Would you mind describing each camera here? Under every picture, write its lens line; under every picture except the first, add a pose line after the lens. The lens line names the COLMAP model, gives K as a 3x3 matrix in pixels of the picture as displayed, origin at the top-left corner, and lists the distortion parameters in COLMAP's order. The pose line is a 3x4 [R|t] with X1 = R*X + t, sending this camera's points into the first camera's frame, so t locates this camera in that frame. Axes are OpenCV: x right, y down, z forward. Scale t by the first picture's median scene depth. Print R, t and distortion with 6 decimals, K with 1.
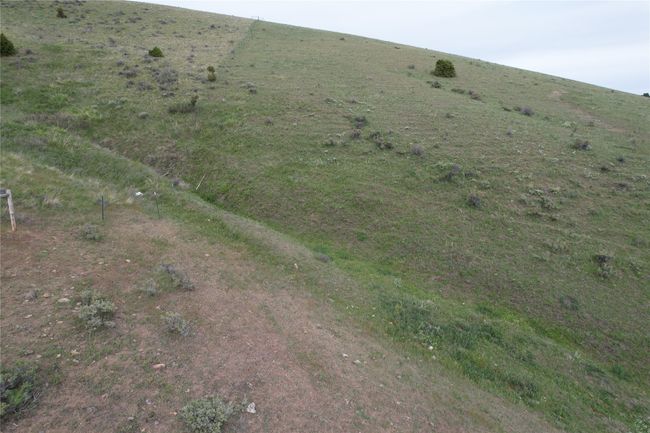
lens RADIAL K [[416.0, 0, 323.8], [0, 416.0, 217.0], [0, 0, 1]] dist [-0.083339, 0.076989]
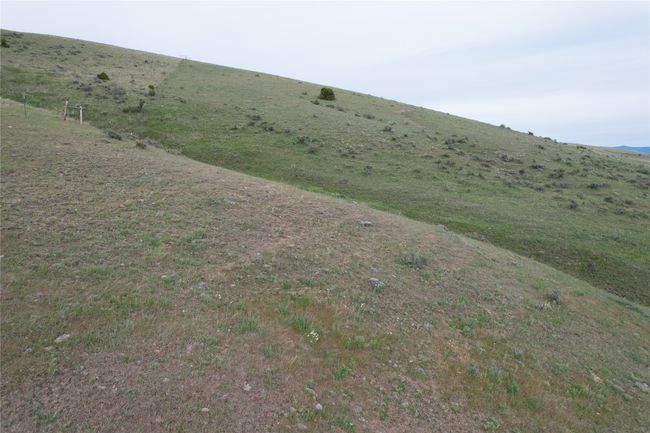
lens RADIAL K [[416.0, 0, 323.8], [0, 416.0, 217.0], [0, 0, 1]] dist [-0.083339, 0.076989]
pose [[0.985747, -0.020566, 0.166972, 0.058897], [0.036850, 0.994793, -0.095020, 0.234669], [-0.164149, 0.099819, 0.981372, -0.412504]]
